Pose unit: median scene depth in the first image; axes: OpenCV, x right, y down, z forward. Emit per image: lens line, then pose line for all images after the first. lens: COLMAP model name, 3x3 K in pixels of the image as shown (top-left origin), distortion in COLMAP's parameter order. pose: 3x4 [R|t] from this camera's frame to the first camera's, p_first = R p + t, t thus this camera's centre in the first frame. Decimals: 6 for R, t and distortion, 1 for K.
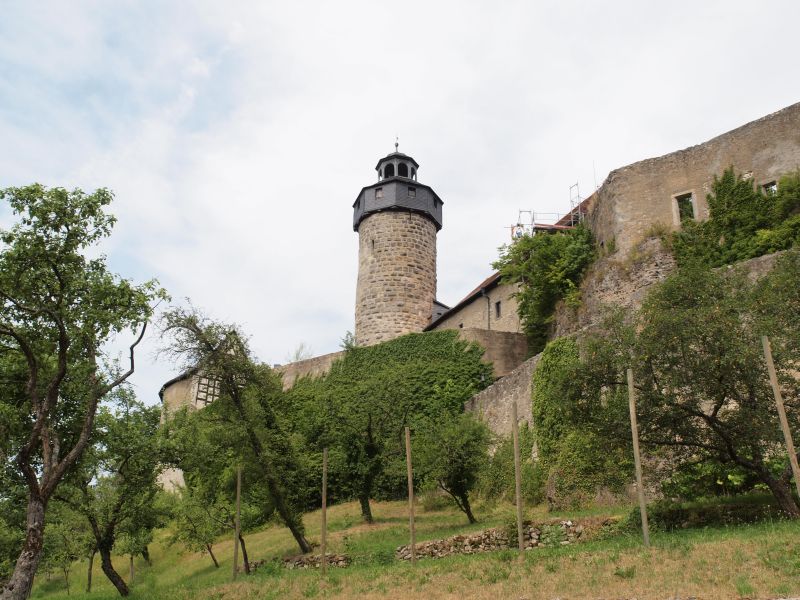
lens RADIAL K [[746.1, 0, 400.0], [0, 746.1, 300.0], [0, 0, 1]] dist [-0.105362, 0.202967]
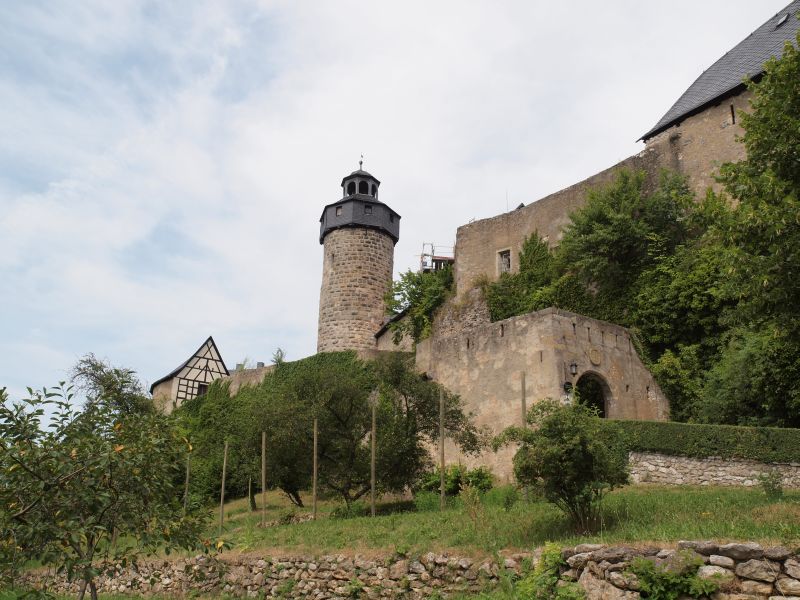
lens RADIAL K [[765.6, 0, 400.0], [0, 765.6, 300.0], [0, 0, 1]] dist [-0.065915, 0.189846]
pose [[0.997761, -0.012110, -0.065768, 0.207214], [0.014531, 0.999230, 0.036452, -0.077701], [0.065276, -0.037326, 0.997169, -0.209524]]
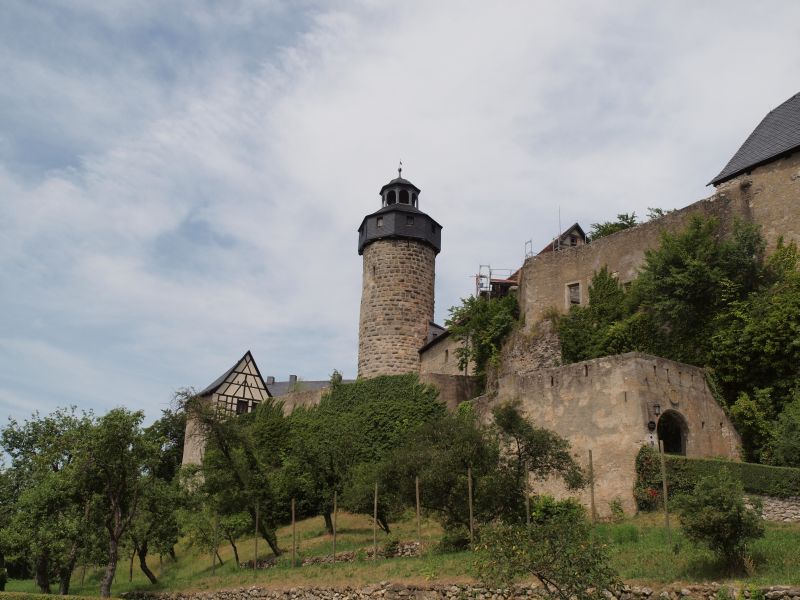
lens RADIAL K [[845.5, 0, 400.0], [0, 845.5, 300.0], [0, 0, 1]] dist [-0.048821, 0.173810]
pose [[0.997416, -0.008831, -0.071298, 0.132855], [0.012148, 0.998857, 0.046223, -0.131901], [0.070808, -0.046969, 0.996384, -0.342620]]
